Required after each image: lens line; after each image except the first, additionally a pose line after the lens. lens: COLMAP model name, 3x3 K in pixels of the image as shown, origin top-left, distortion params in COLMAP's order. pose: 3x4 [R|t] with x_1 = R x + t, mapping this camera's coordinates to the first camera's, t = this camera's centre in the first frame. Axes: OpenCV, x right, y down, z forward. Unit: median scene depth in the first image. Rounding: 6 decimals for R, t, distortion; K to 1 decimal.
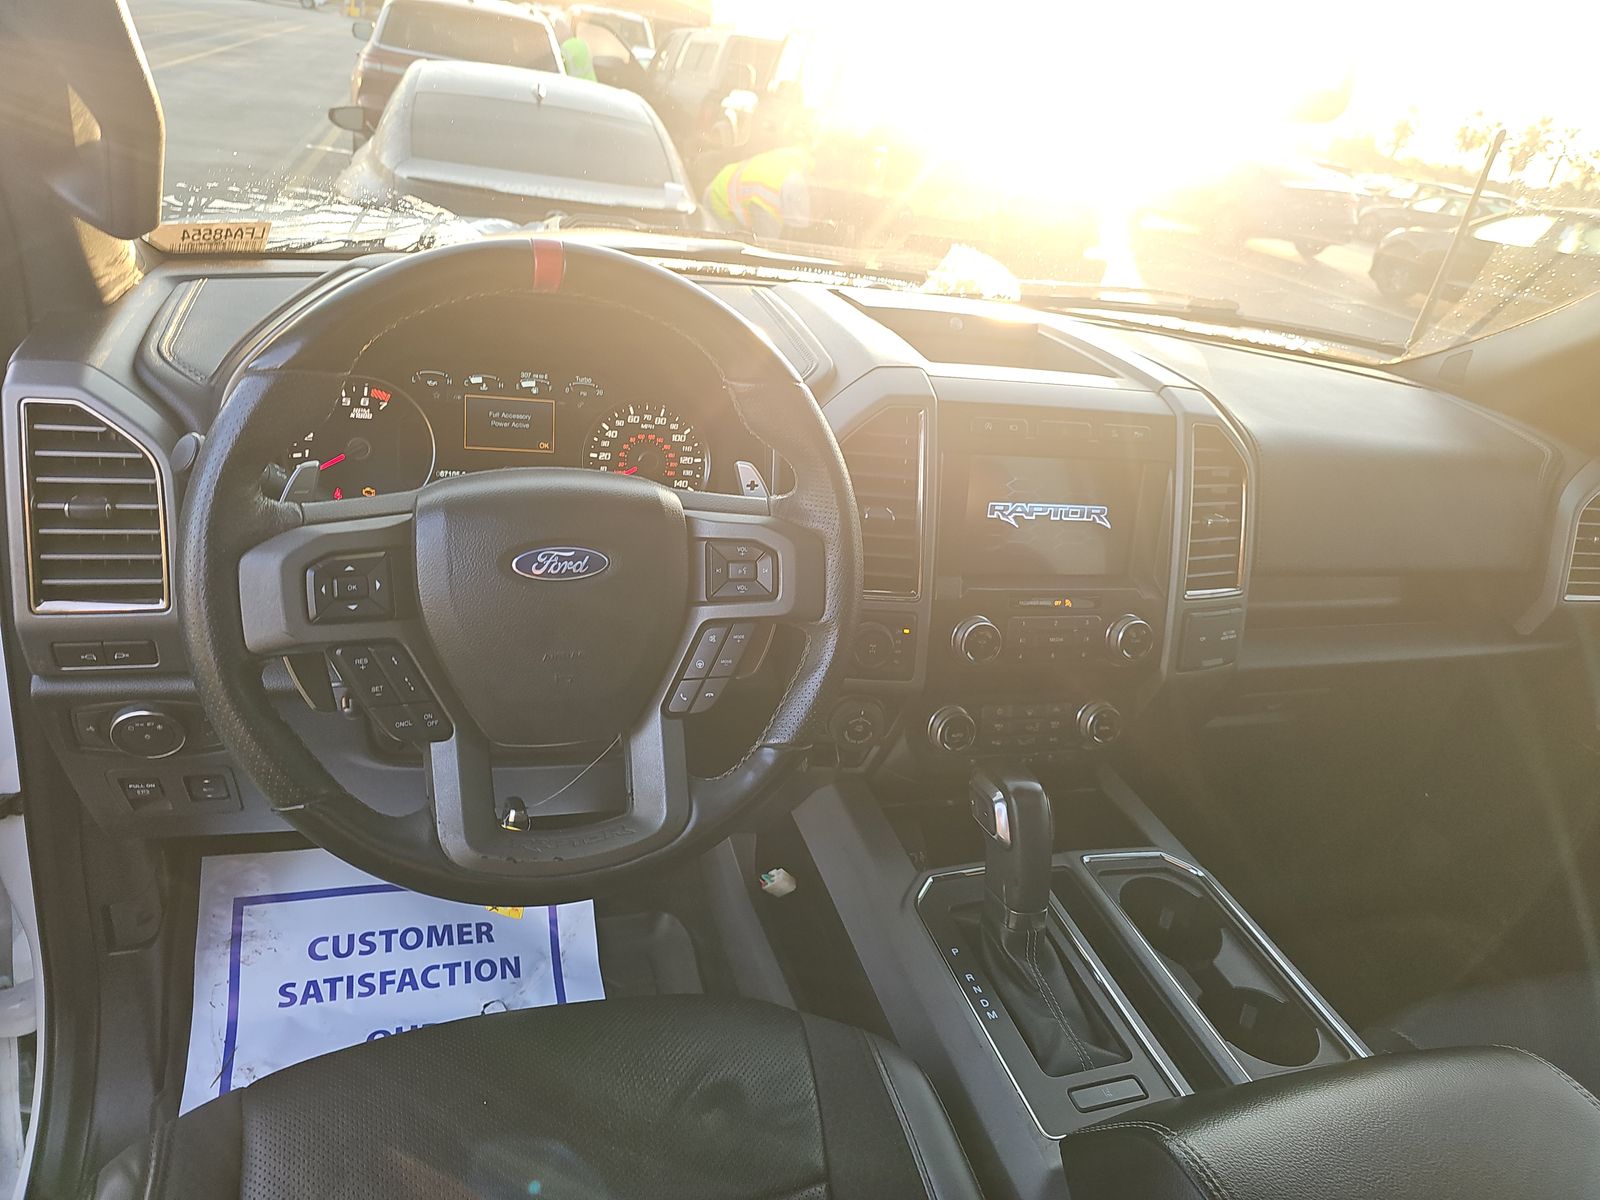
lens RADIAL K [[996.5, 0, 802.9], [0, 996.5, 573.6], [0, 0, 1]] dist [0.056534, -0.050365]
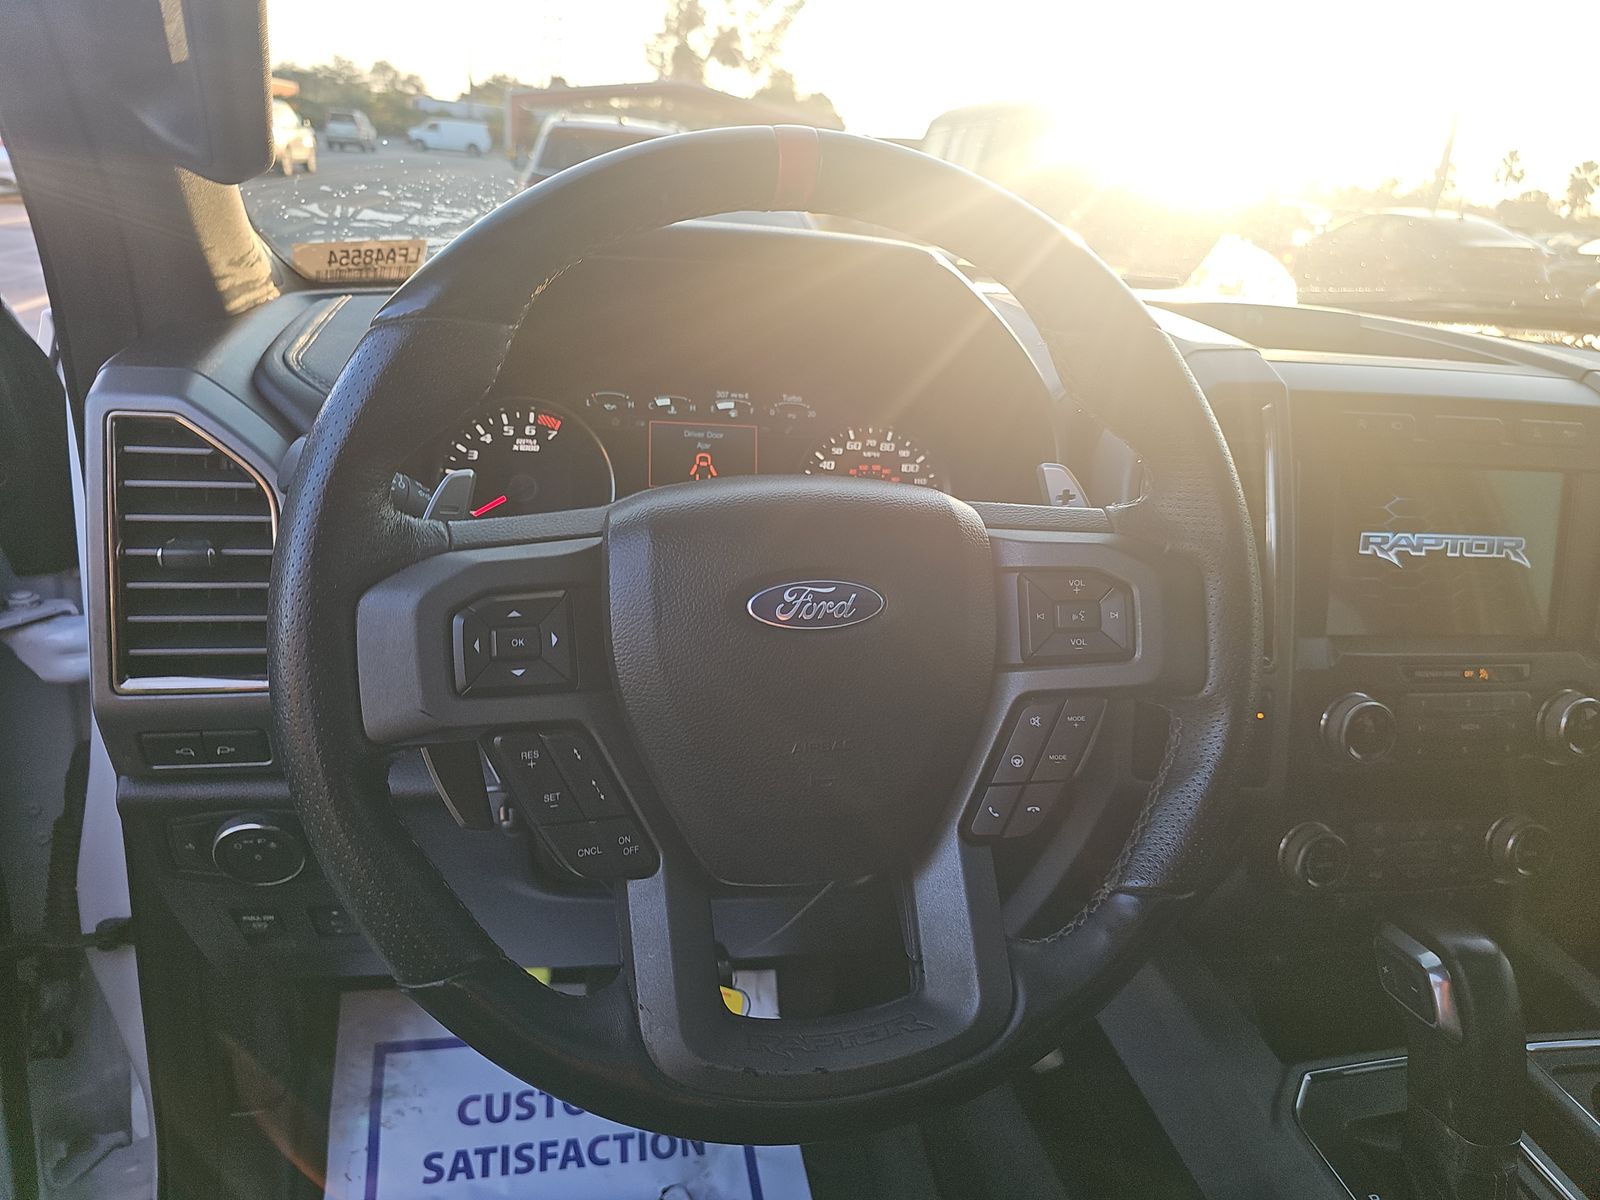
lens RADIAL K [[1003.1, 0, 806.9], [0, 1003.1, 597.8], [0, 0, 1]] dist [0.062879, -0.074451]
pose [[0.990959, -0.022649, -0.132243, -0.114326], [0.012951, 0.997194, -0.073737, 0.024177], [0.133542, 0.071358, 0.988471, 0.245398]]
